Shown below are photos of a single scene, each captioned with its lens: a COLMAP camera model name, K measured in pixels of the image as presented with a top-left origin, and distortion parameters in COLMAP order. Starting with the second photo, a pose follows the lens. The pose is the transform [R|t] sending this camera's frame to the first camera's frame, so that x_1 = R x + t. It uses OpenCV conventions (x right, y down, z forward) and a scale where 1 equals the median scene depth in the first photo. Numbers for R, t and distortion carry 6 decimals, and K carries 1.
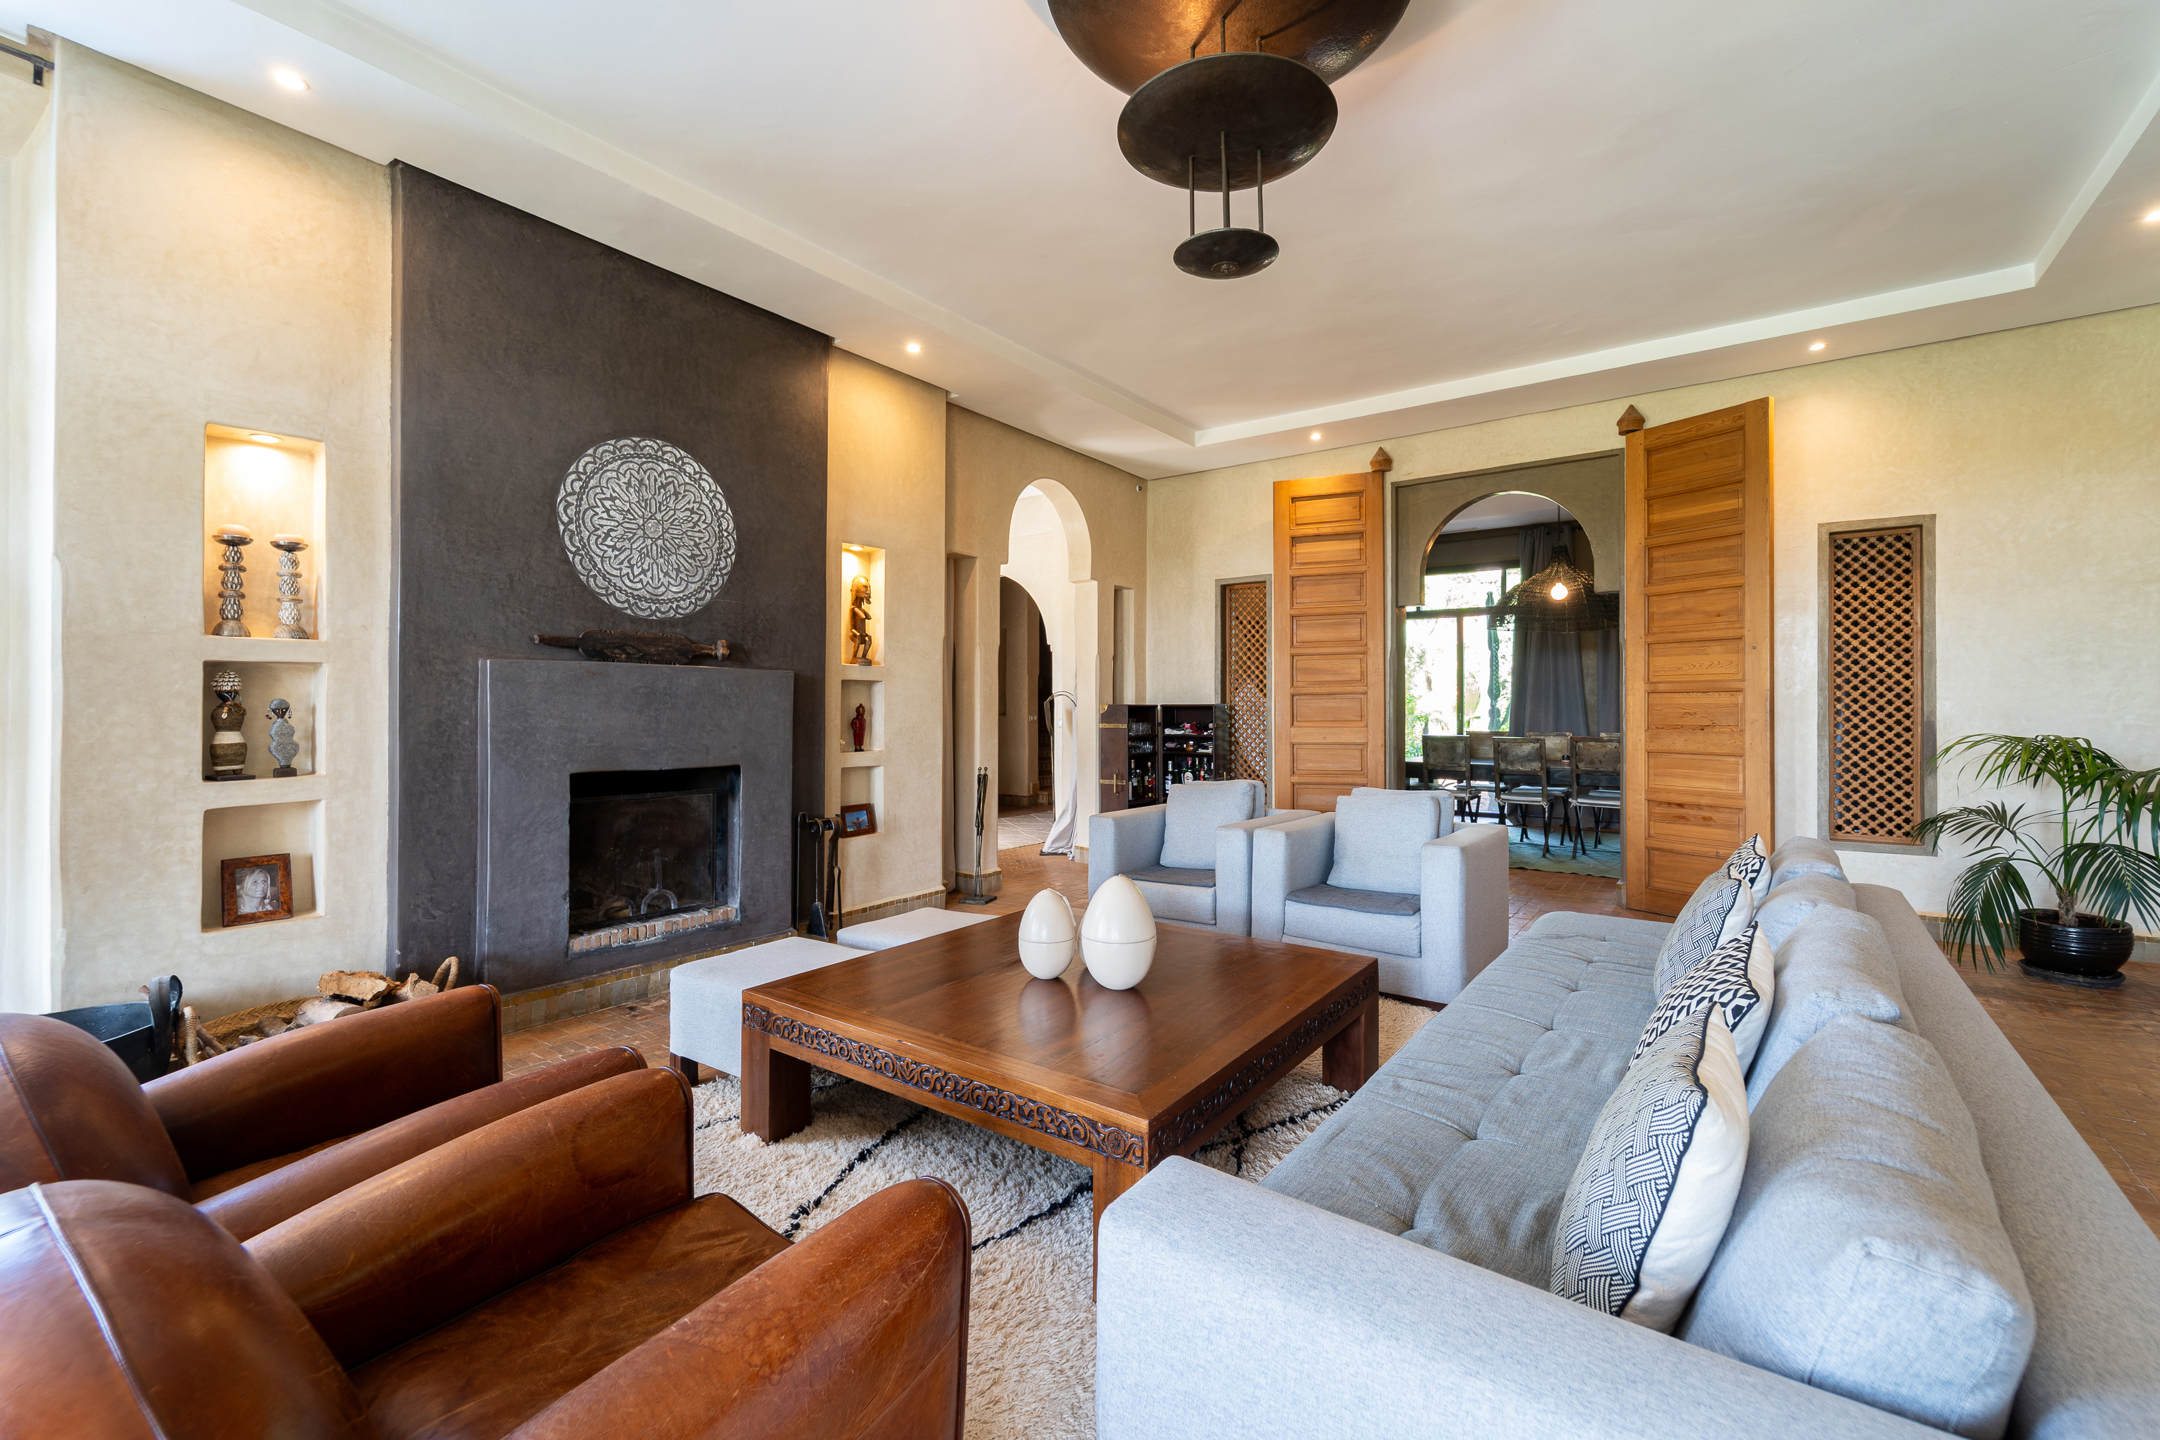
lens RADIAL K [[878.8, 0, 1071.8], [0, 878.8, 713.1], [0, 0, 1]] dist [-0.000660, -0.000976]
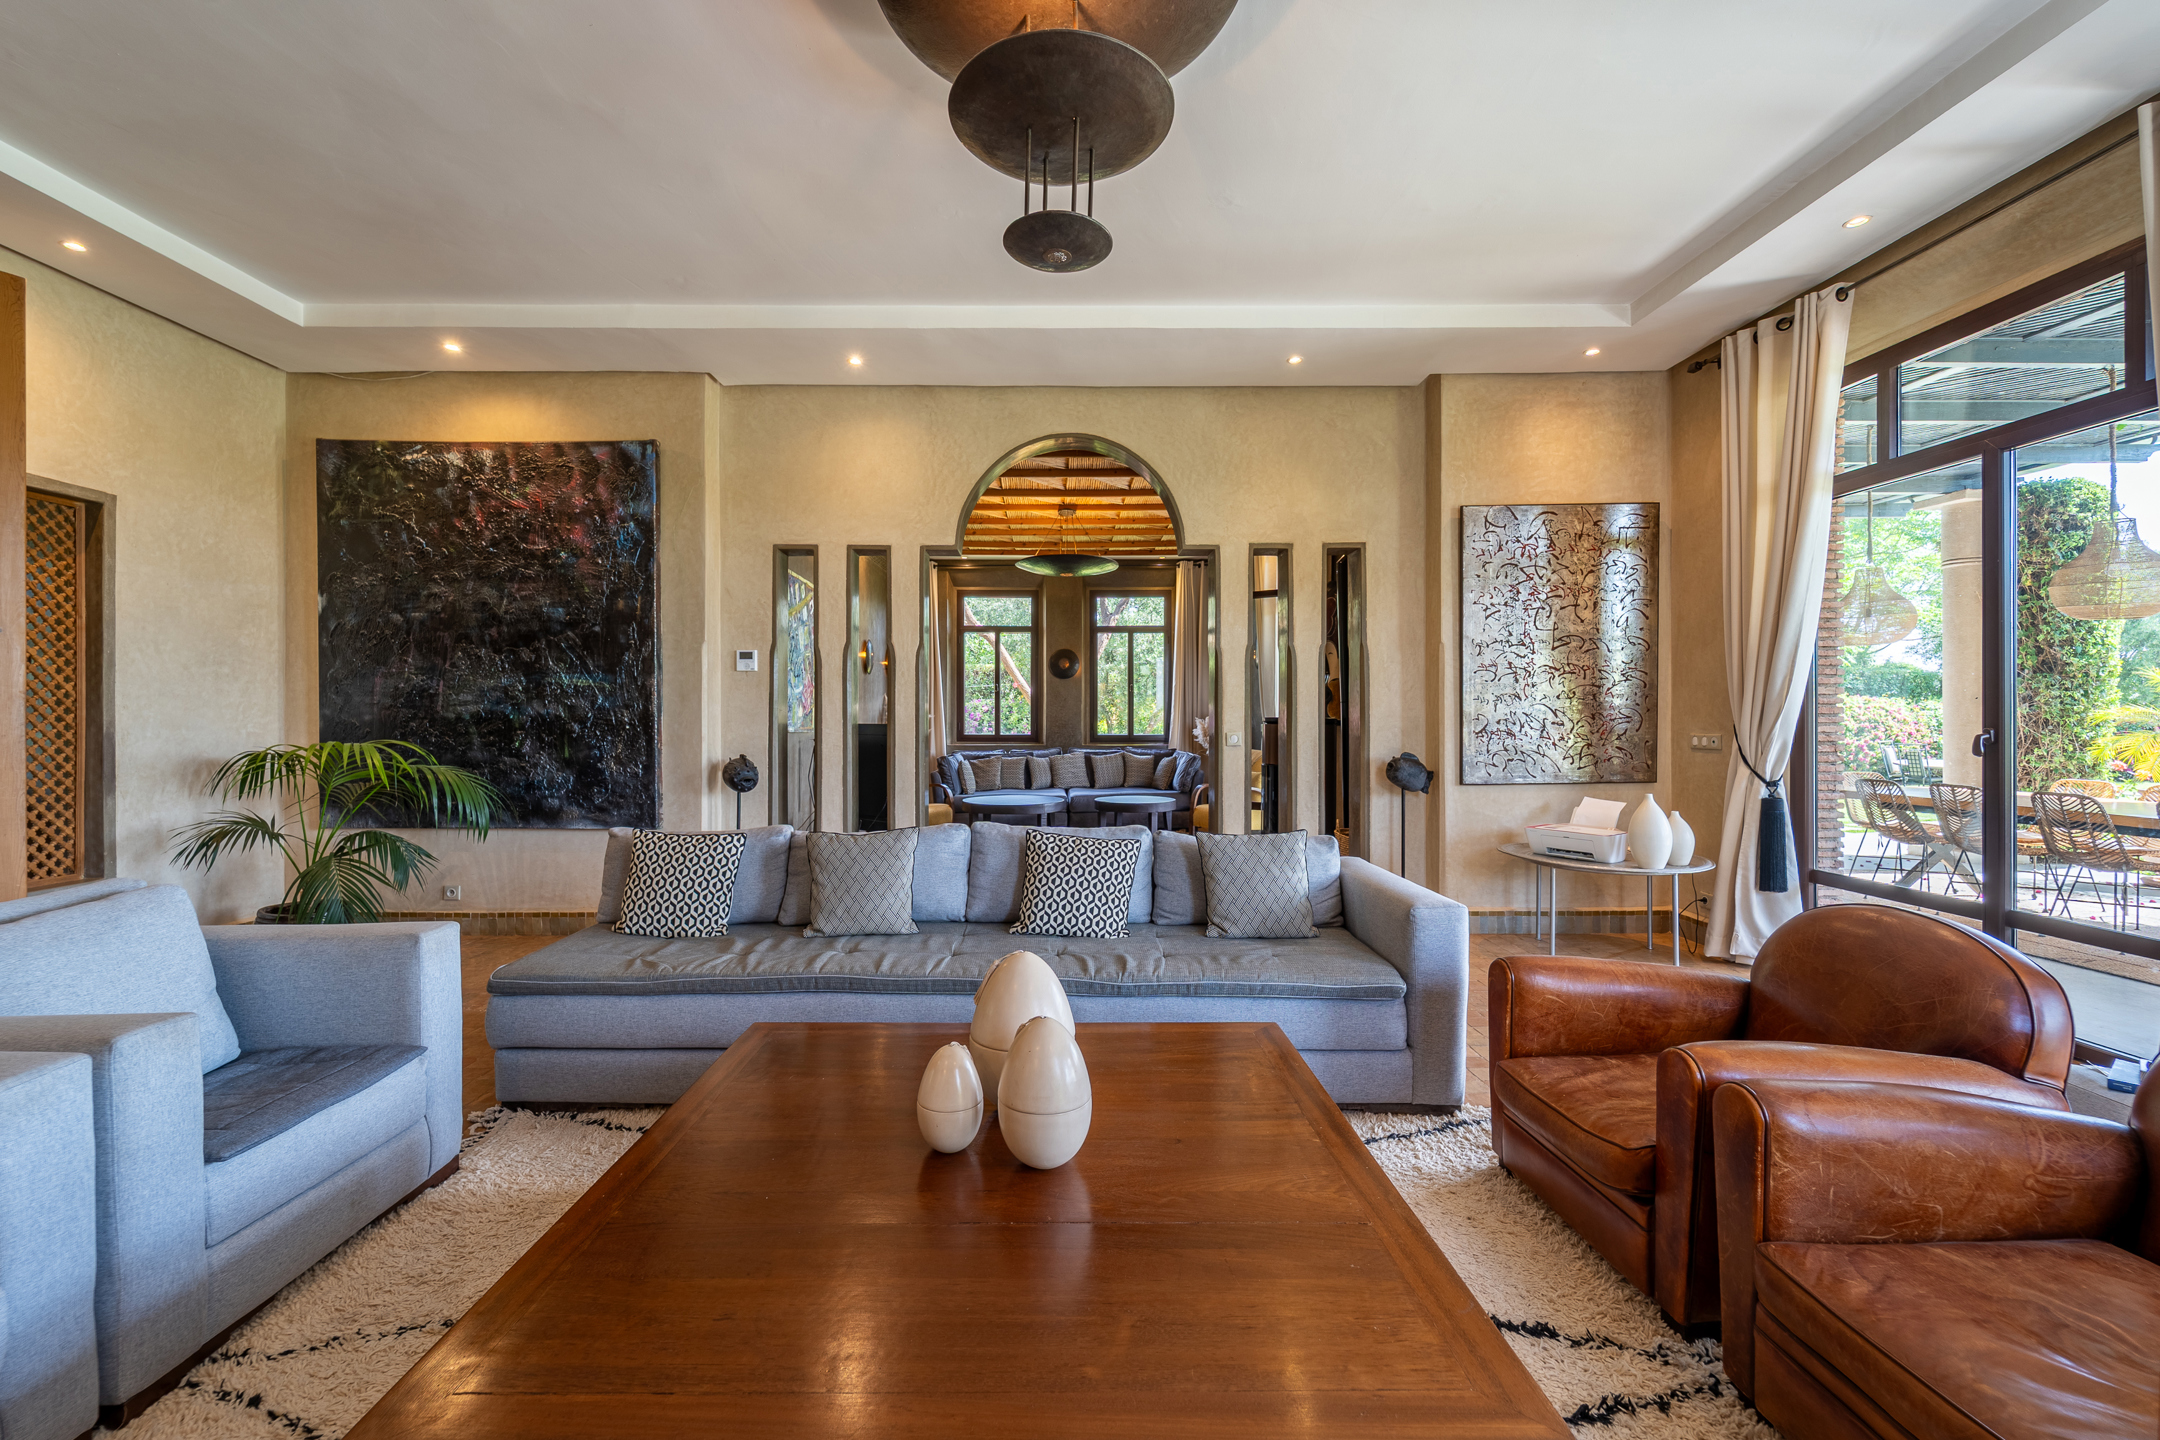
lens RADIAL K [[878.8, 0, 1063.3], [0, 878.8, 719.0], [0, 0, 1]] dist [-0.000660, -0.000976]
pose [[-0.590976, -0.000409, 0.806689, -0.244202], [0.008129, 0.999946, 0.006462, -0.002114], [-0.806648, 0.010377, -0.590941, 0.669162]]
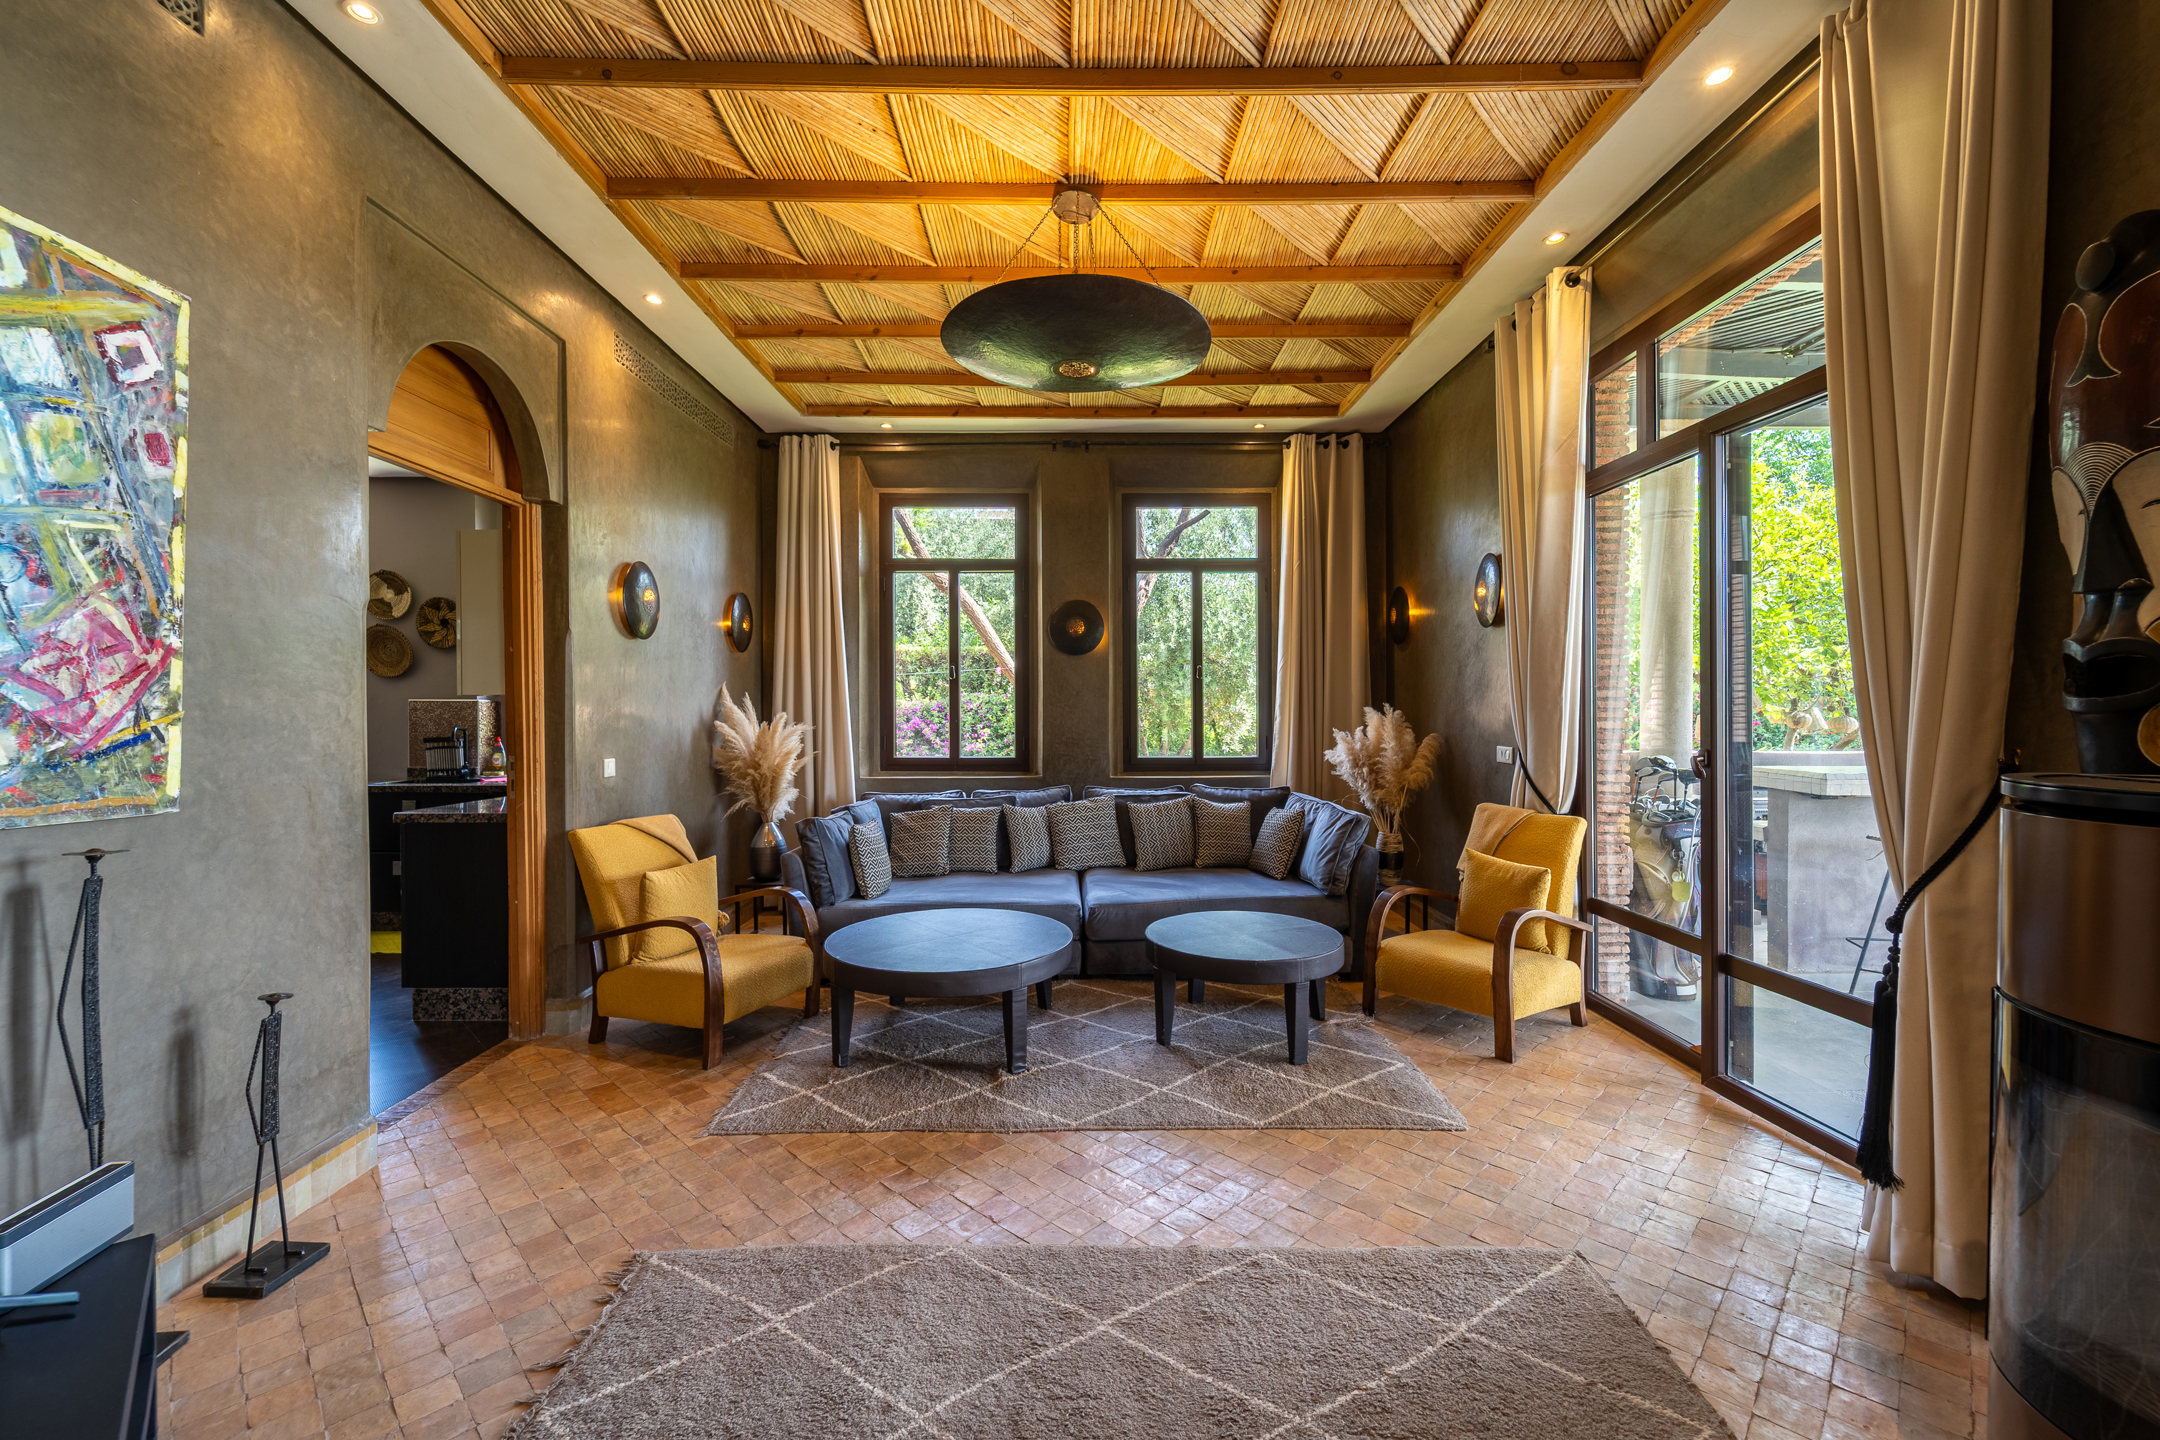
lens RADIAL K [[878.8, 0, 1071.2], [0, 878.8, 717.6], [0, 0, 1]] dist [-0.000660, -0.000976]
pose [[-0.582409, -0.003650, 0.812888, 0.548969], [0.010284, 0.999877, 0.011858, -0.018413], [-0.812831, 0.015266, -0.582300, 0.077821]]
